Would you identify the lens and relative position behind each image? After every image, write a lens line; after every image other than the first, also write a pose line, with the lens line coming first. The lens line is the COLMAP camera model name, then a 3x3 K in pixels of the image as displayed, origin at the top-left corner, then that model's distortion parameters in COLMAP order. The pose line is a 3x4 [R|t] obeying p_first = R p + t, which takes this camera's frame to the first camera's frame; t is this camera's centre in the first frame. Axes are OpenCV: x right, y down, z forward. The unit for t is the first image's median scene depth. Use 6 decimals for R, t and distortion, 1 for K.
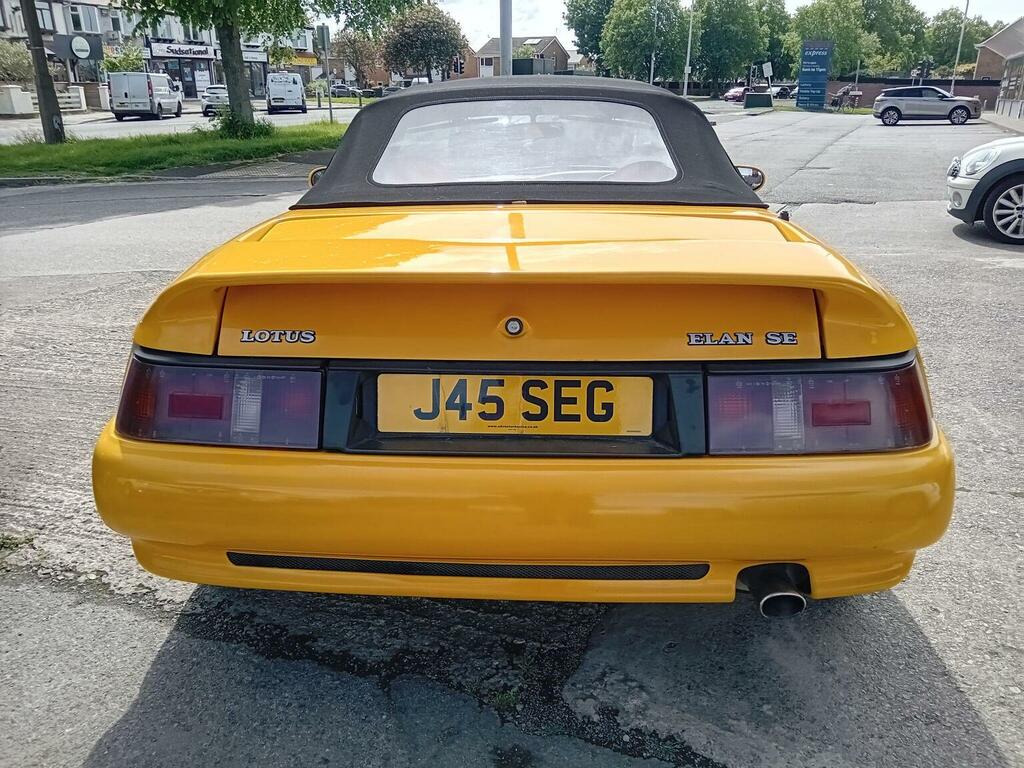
lens RADIAL K [[720.7, 0, 510.2], [0, 720.7, 385.6], [0, 0, 1]] dist [0.013748, -0.020874]
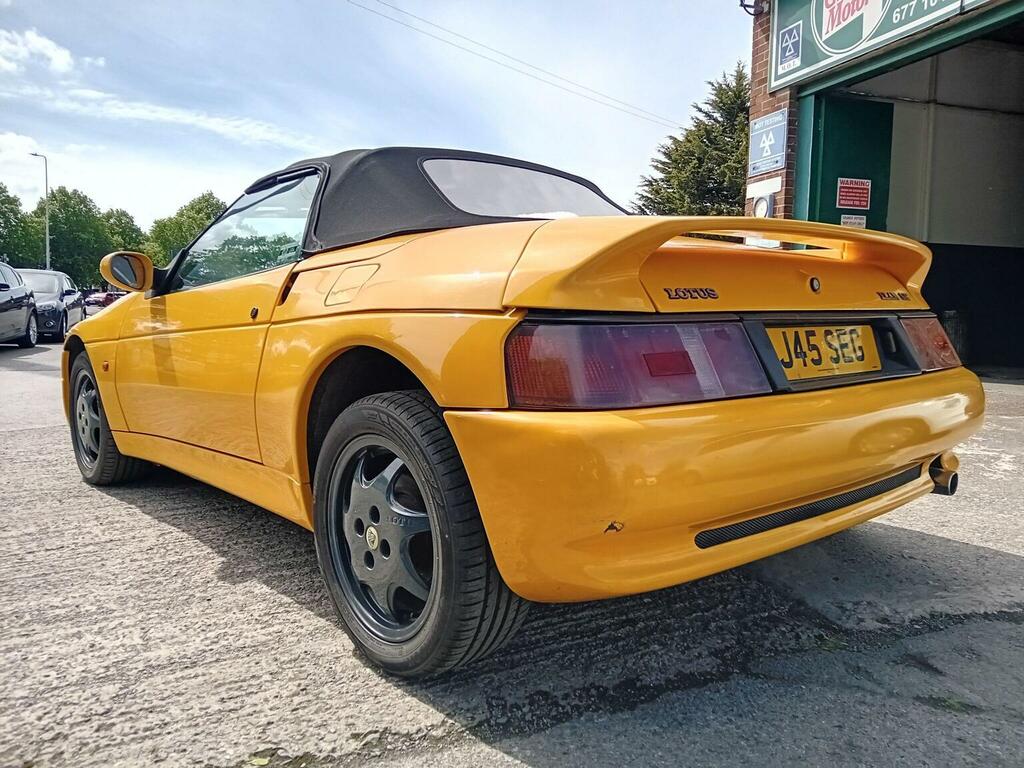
lens RADIAL K [[720.7, 0, 510.2], [0, 720.7, 385.6], [0, 0, 1]] dist [0.013748, -0.020874]
pose [[0.734429, -0.058094, 0.676195, -1.111000], [0.228055, 0.959521, -0.165259, 0.150368], [-0.639222, 0.275580, 0.717949, 0.466546]]
